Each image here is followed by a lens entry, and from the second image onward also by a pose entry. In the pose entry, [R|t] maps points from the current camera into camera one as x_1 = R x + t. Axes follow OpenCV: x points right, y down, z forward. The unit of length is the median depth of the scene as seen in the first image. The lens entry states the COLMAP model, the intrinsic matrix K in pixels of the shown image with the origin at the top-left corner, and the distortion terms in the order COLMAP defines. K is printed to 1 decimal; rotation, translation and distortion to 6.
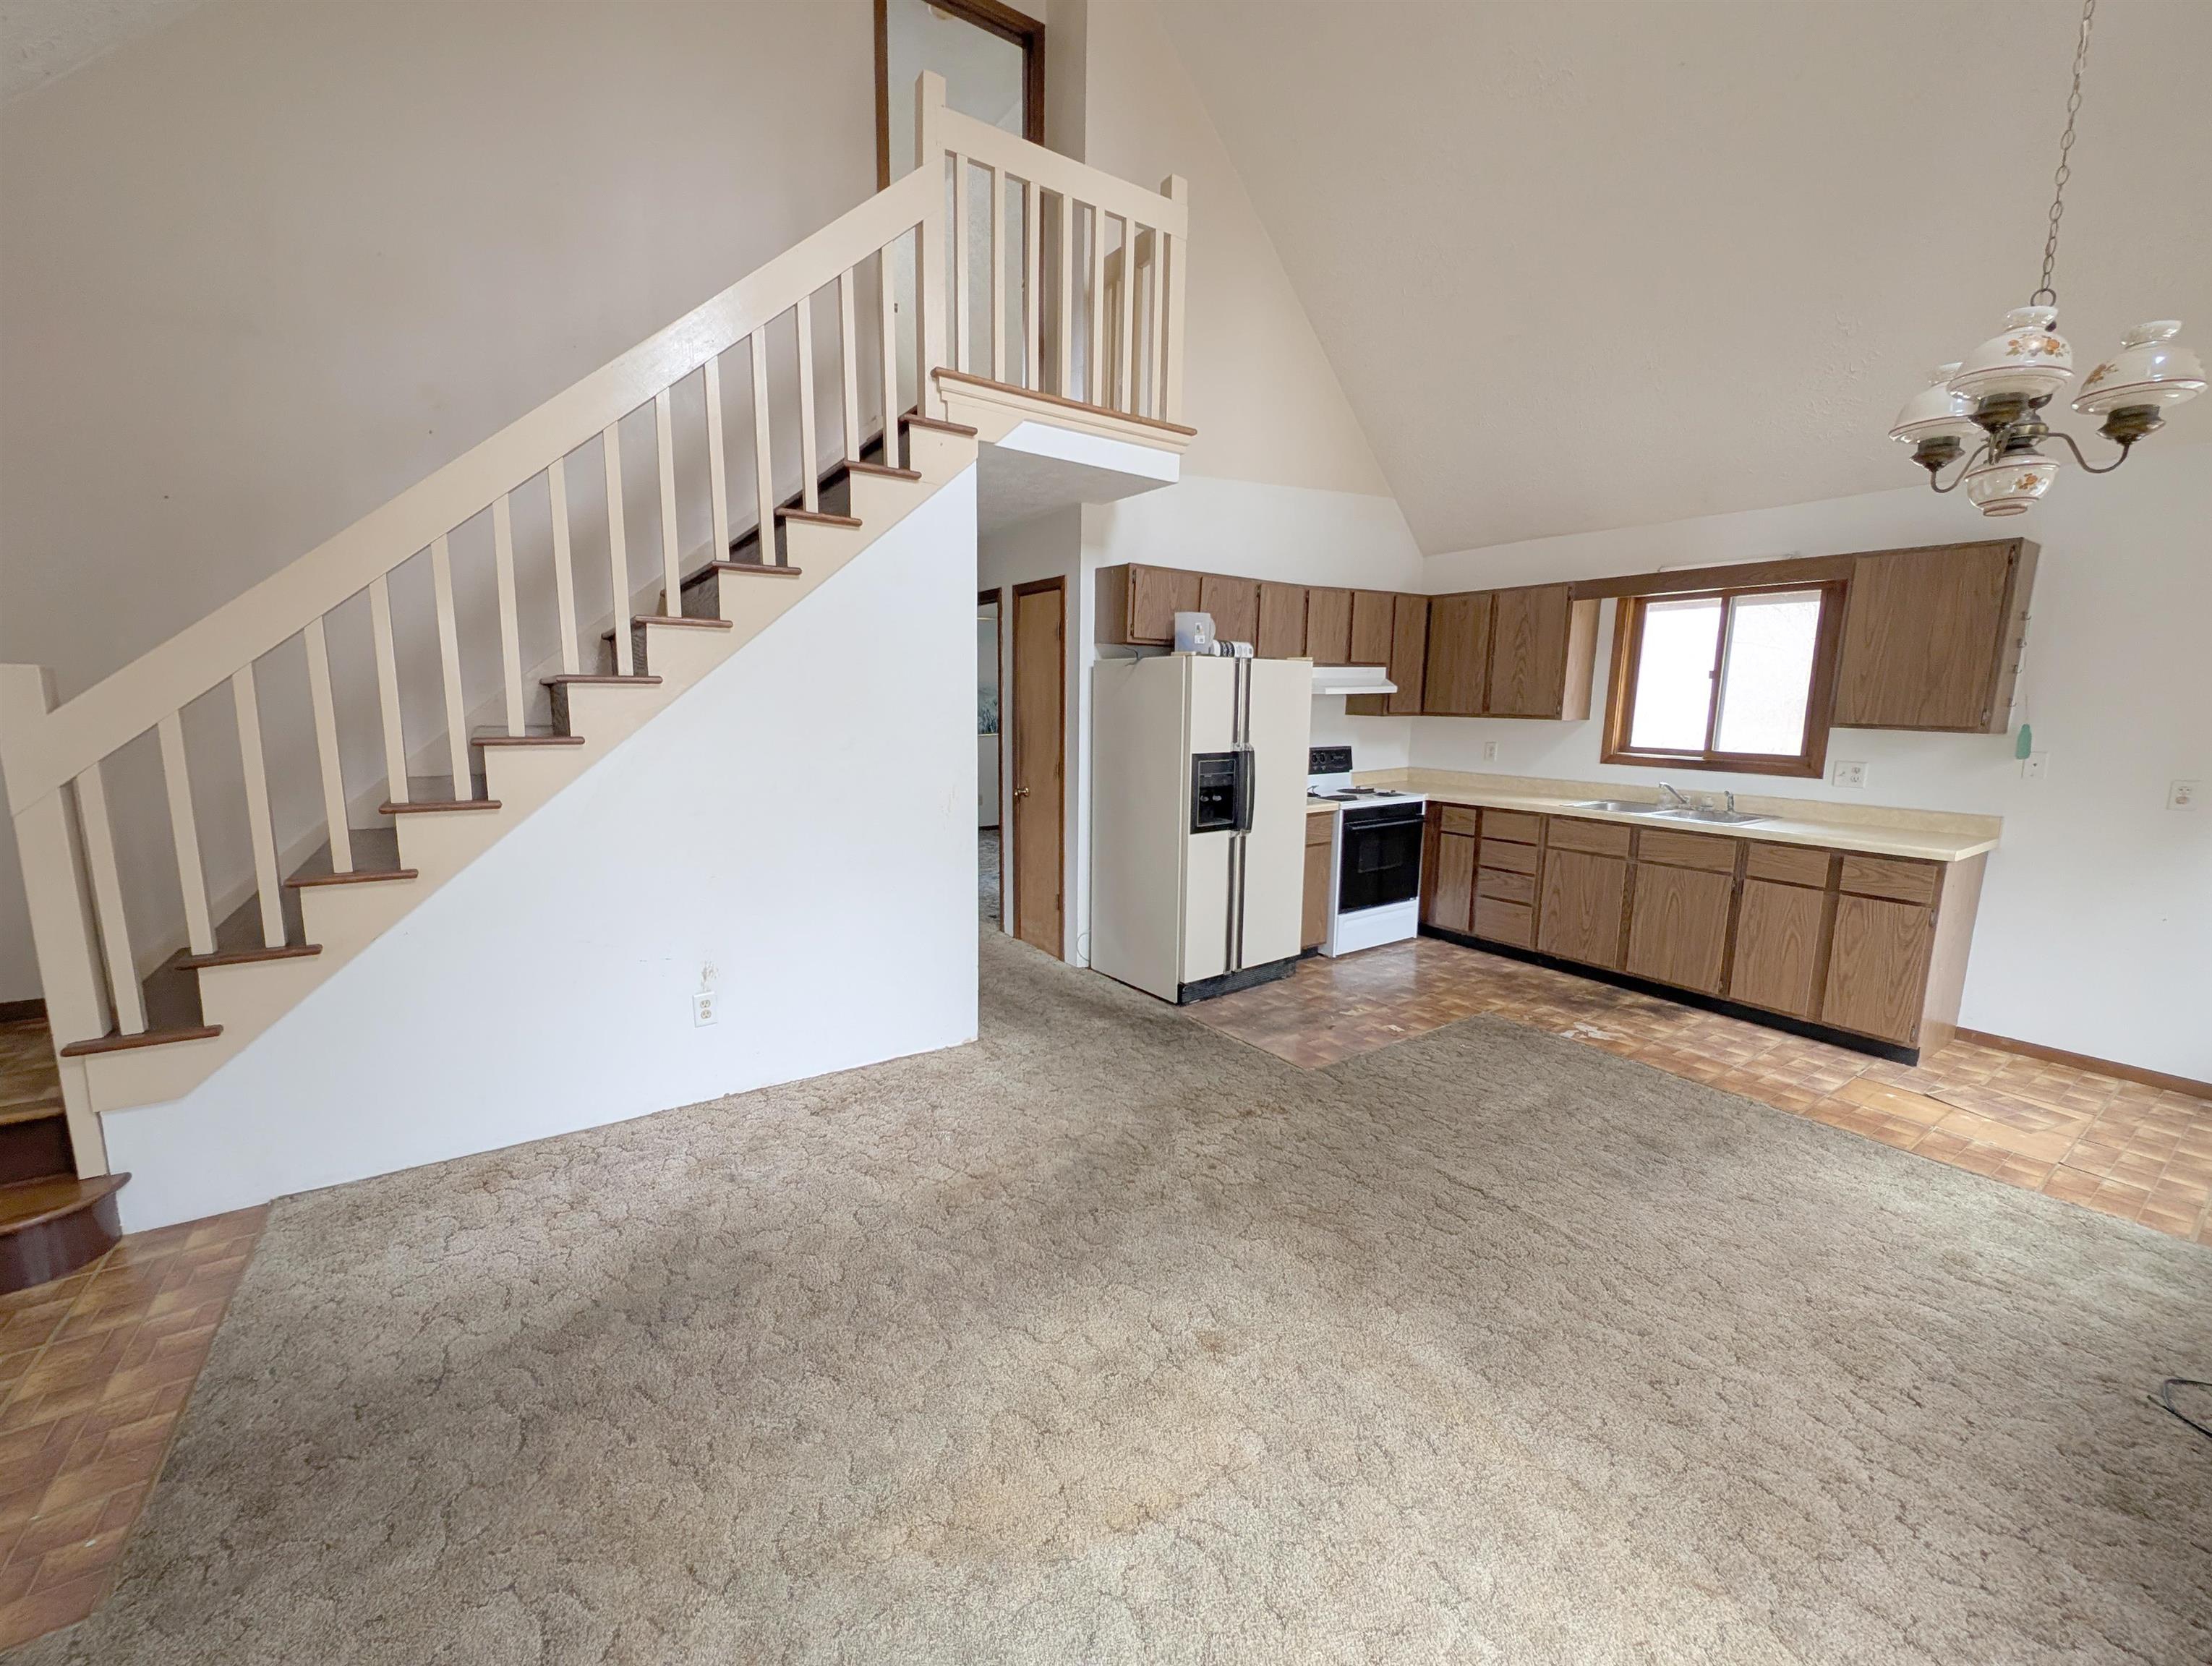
lens RADIAL K [[881.3, 0, 1094.6], [0, 881.3, 830.7], [0, 0, 1]] dist [0.015142, -0.009007]
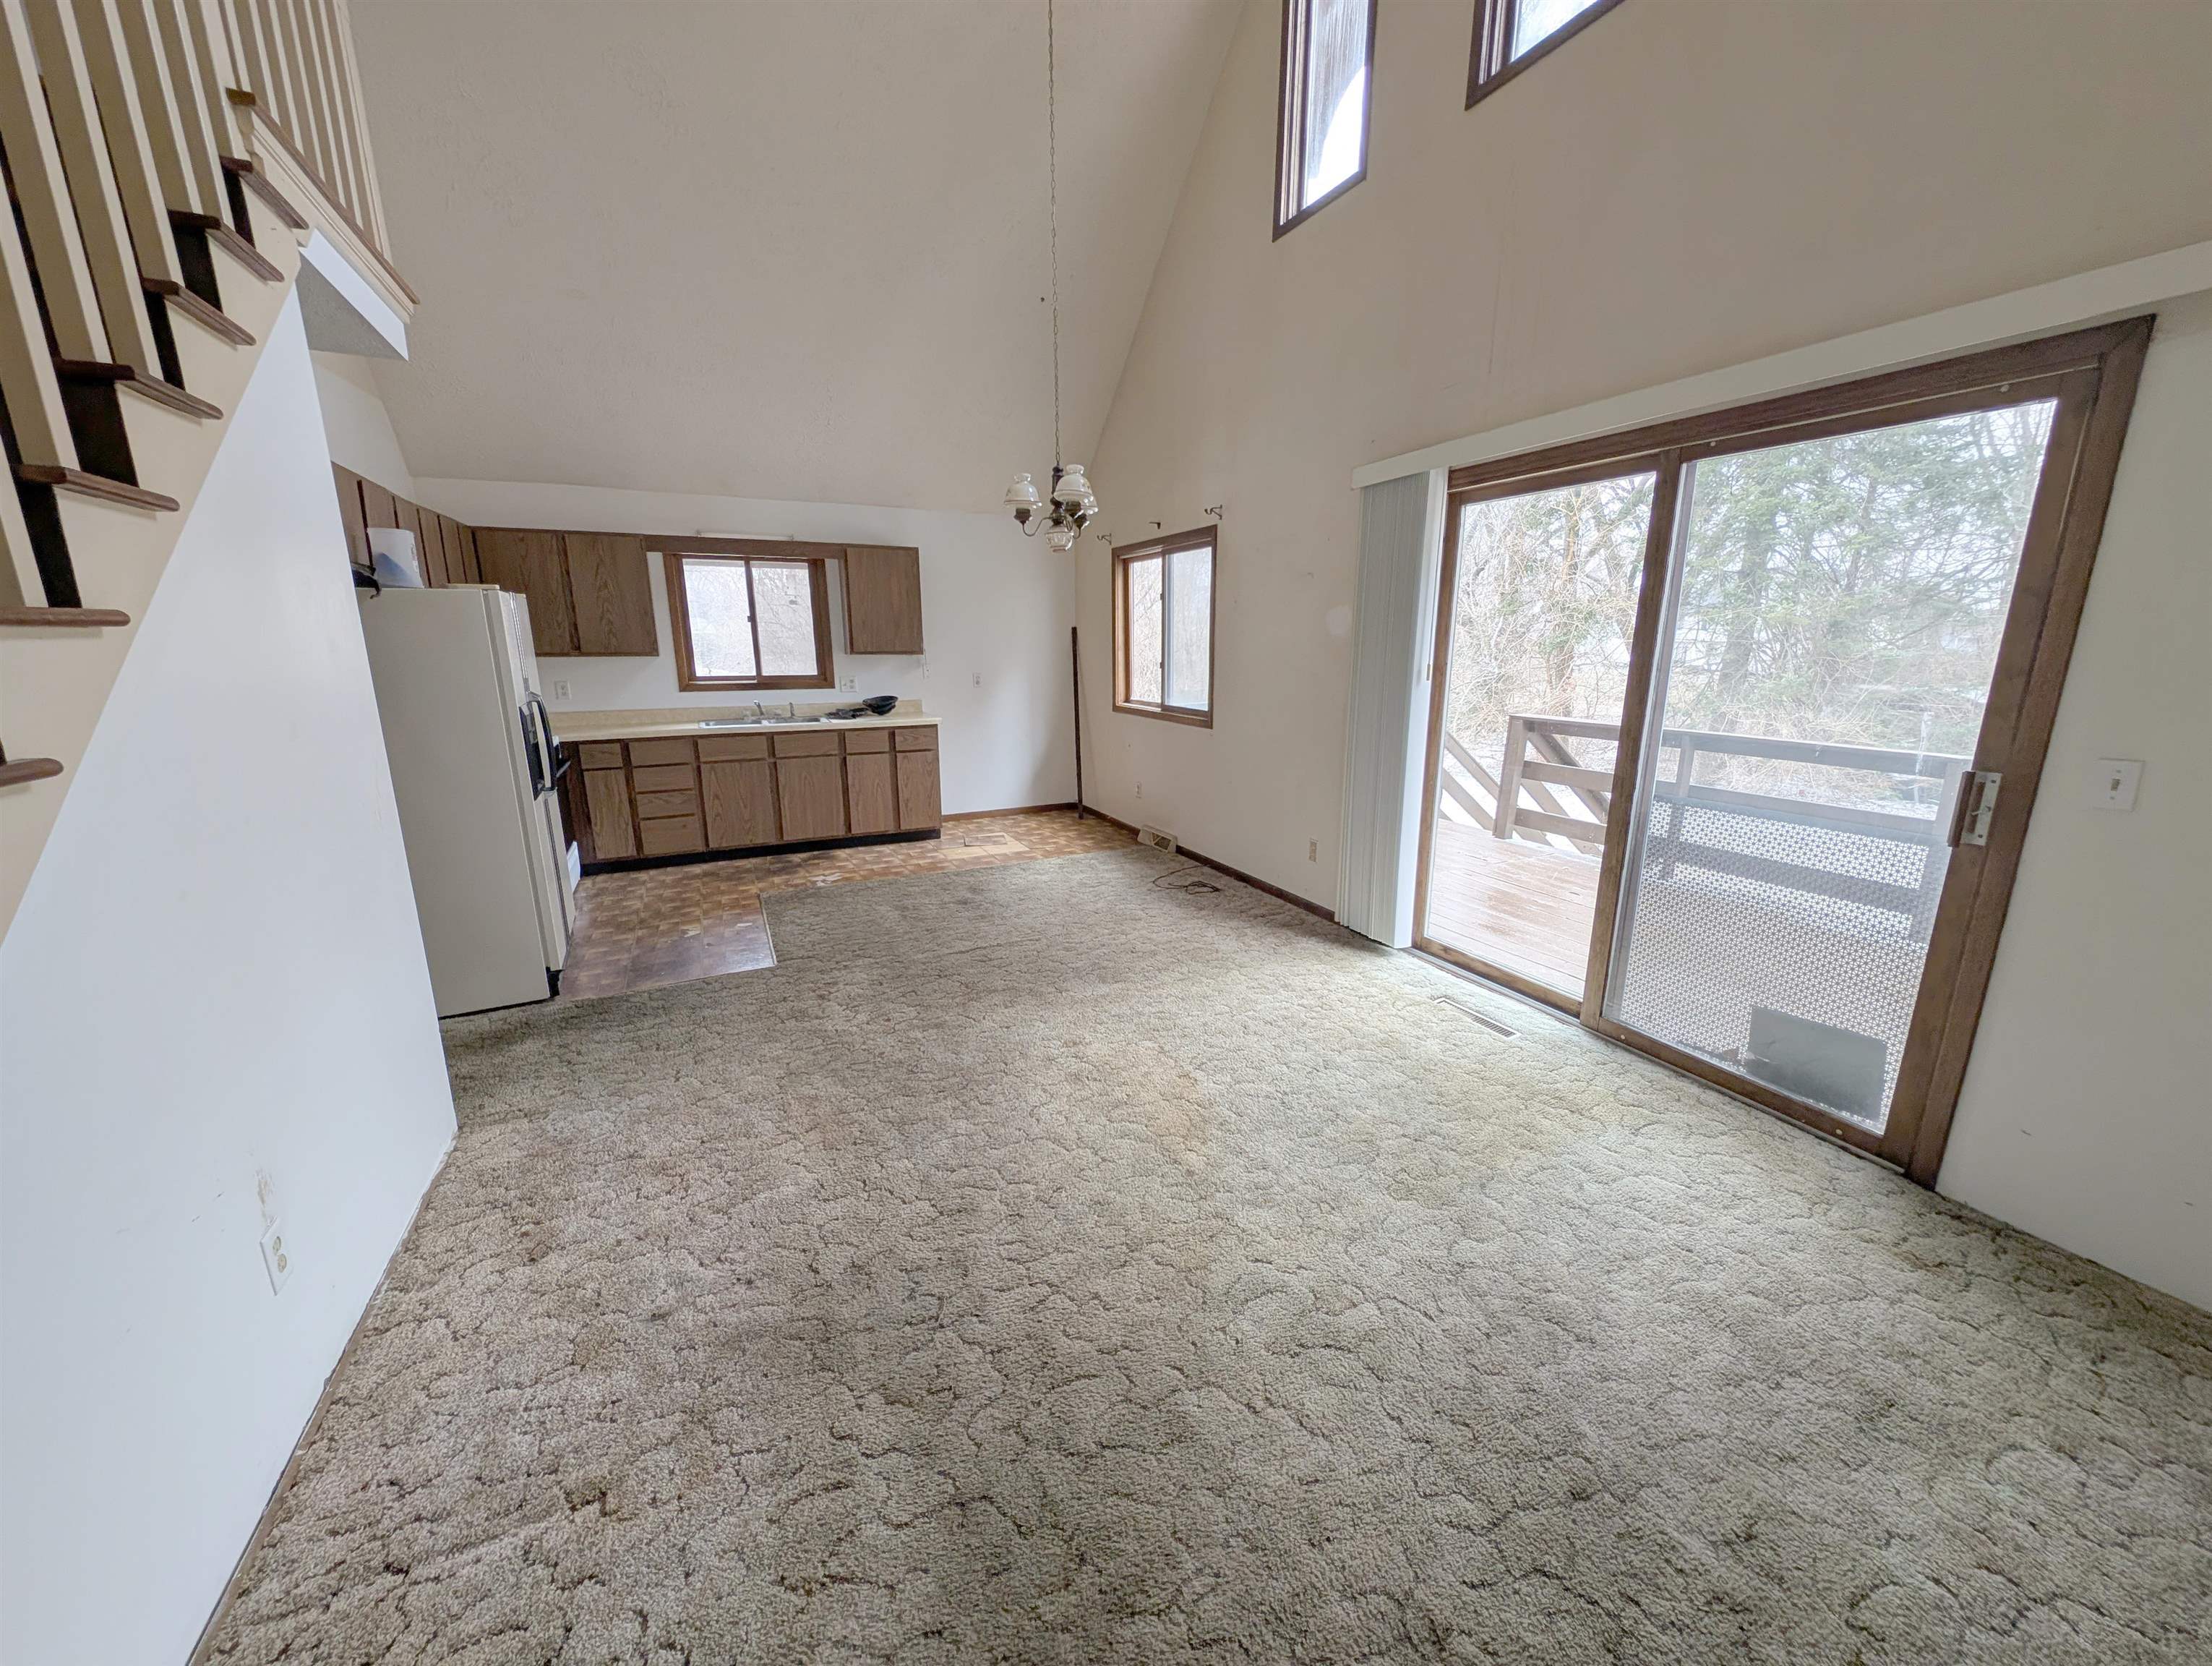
lens RADIAL K [[881.4, 0, 1094.6], [0, 881.4, 830.7], [0, 0, 1]] dist [0.015142, -0.009007]
pose [[0.127220, -0.222169, 0.966673, -0.707965], [0.153952, 0.967204, 0.202030, -0.061596], [-0.979854, 0.123119, 0.157251, 0.351067]]
